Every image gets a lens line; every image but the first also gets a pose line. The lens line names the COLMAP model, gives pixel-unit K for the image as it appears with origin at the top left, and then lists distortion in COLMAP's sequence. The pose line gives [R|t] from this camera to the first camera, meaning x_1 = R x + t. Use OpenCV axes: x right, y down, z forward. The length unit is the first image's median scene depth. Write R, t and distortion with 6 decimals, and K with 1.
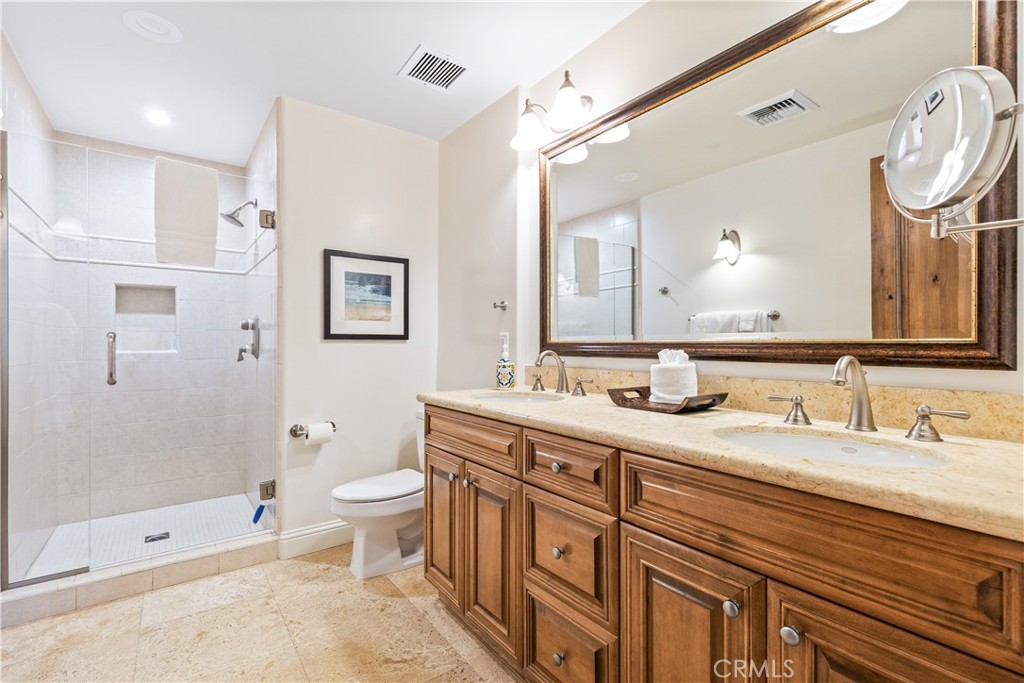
lens RADIAL K [[466.9, 0, 517.7], [0, 466.9, 343.7], [0, 0, 1]] dist [0.000236, -0.001625]
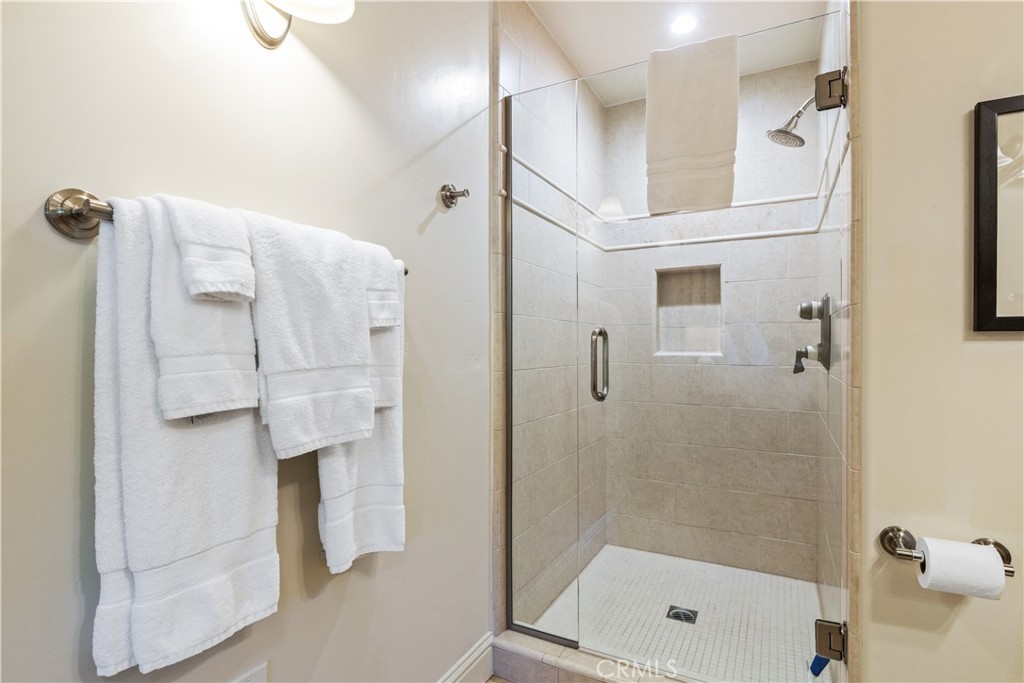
lens RADIAL K [[503.2, 0, 513.2], [0, 503.2, 345.3], [0, 0, 1]] dist [0.001433, -0.001374]
pose [[0.418476, 0.001629, -0.908226, -0.177744], [-0.000239, 0.999999, 0.001684, 0.002002], [0.908228, -0.000487, 0.418476, 0.432919]]
